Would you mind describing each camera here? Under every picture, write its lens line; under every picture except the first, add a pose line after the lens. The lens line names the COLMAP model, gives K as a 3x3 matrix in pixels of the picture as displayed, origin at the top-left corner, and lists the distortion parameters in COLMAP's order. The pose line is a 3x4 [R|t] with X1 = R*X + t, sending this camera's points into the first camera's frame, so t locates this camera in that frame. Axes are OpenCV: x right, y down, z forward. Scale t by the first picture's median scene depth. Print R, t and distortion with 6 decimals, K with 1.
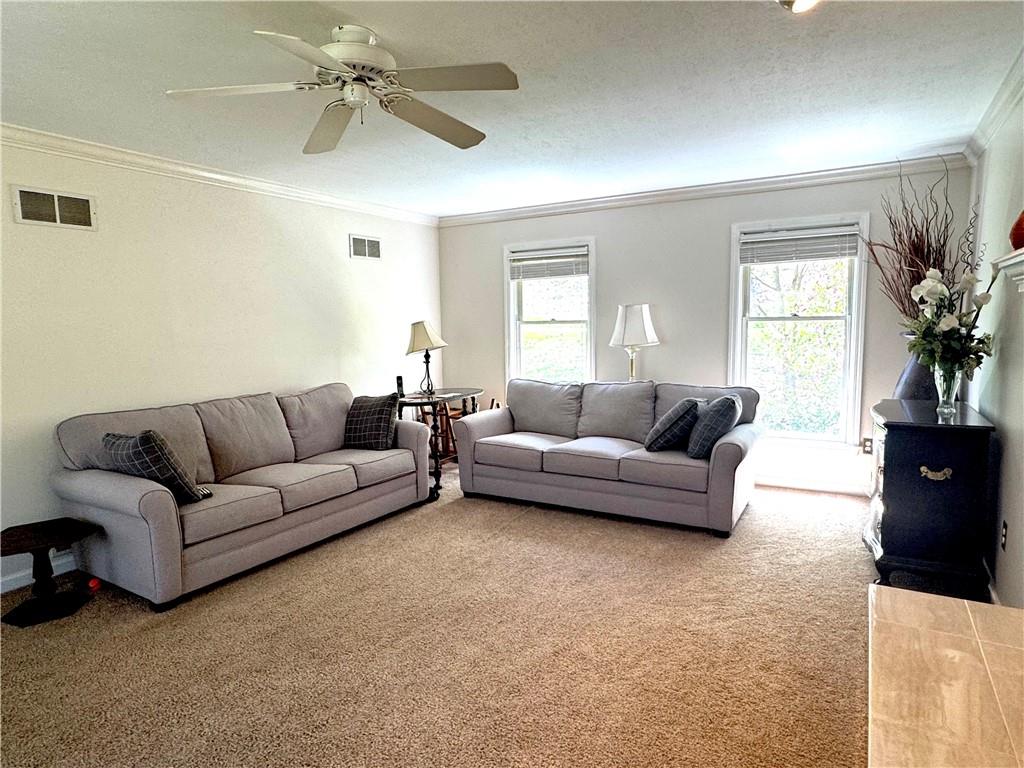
lens RADIAL K [[615.8, 0, 513.9], [0, 615.8, 389.4], [0, 0, 1]] dist [0.002984, 0.000631]
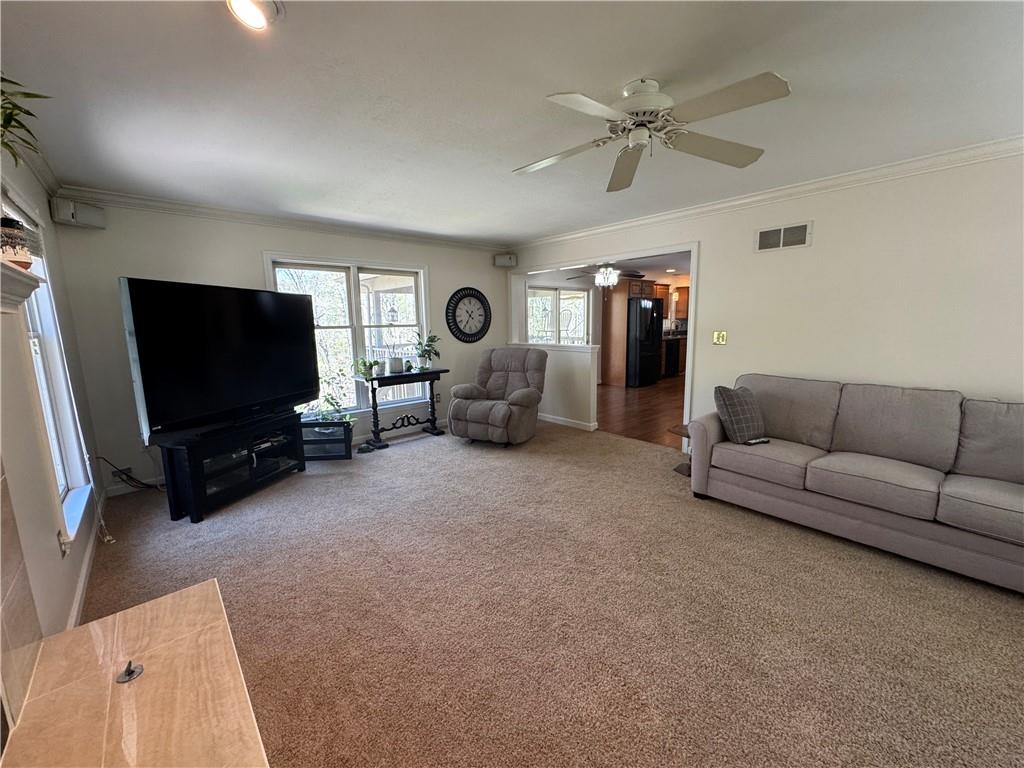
lens RADIAL K [[406.9, 0, 512.0], [0, 406.9, 384.0], [0, 0, 1]] dist [-0.009496, 0.000469]
pose [[-0.310707, 0.168347, -0.935479, 0.454624], [-0.083315, 0.975579, 0.203235, -0.089285], [0.946847, 0.141085, -0.289093, 0.713741]]
